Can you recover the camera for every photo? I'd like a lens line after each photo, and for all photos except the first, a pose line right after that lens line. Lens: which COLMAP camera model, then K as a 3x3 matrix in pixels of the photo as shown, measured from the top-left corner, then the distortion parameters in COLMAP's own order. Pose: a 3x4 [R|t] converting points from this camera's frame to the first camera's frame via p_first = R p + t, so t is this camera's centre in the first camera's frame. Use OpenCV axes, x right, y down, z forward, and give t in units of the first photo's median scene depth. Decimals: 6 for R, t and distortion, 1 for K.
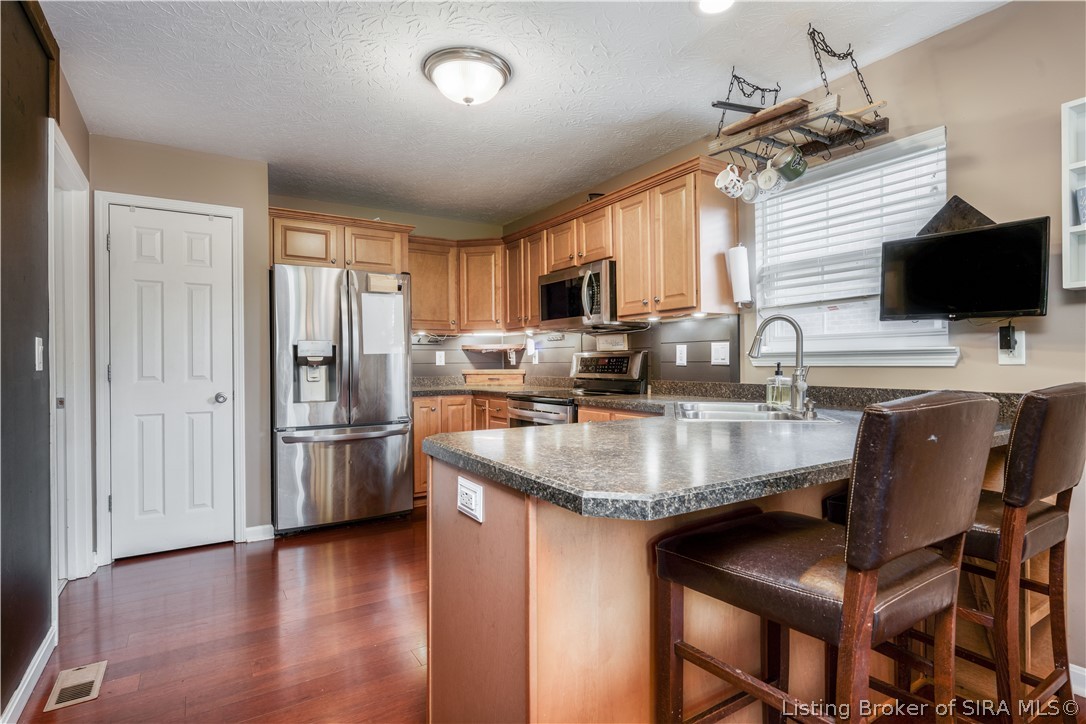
lens RADIAL K [[545.0, 0, 543.0], [0, 545.0, 362.0], [0, 0, 1]] dist [-0.001583, -0.000134]
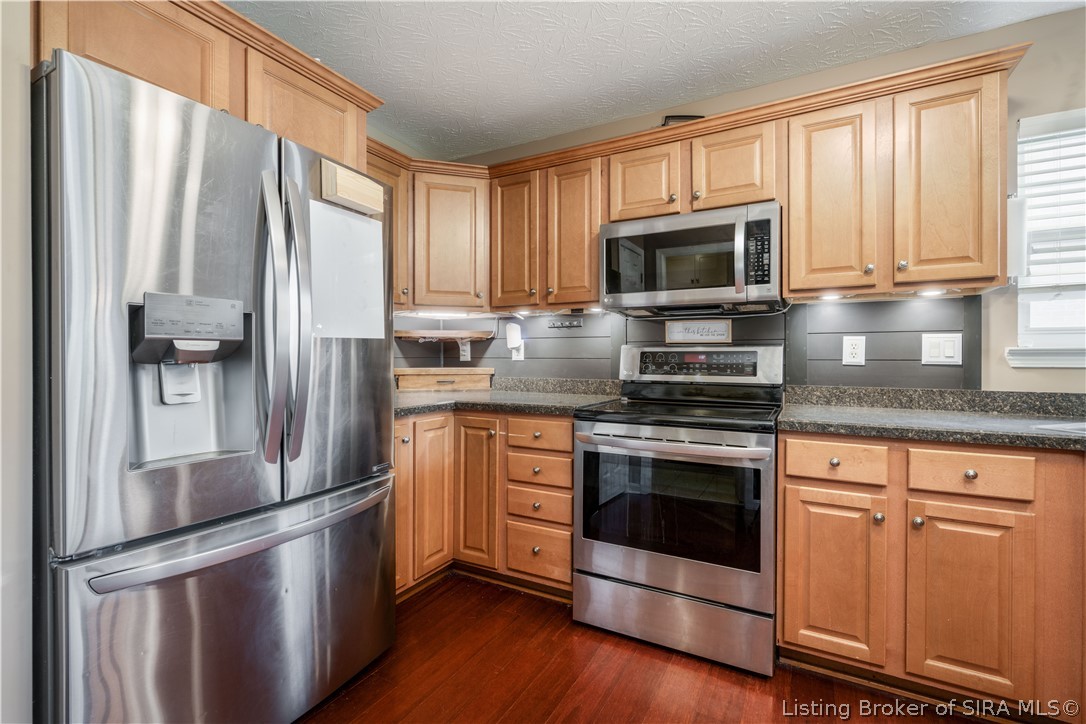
lens RADIAL K [[475.2, 0, 546.4], [0, 475.2, 357.7], [0, 0, 1]] dist [0.000617, 0.000138]
pose [[0.872548, 0.008198, 0.488459, -0.352155], [-0.008999, 0.999959, -0.000708, 0.000828], [-0.488445, -0.003778, 0.872586, 0.566871]]
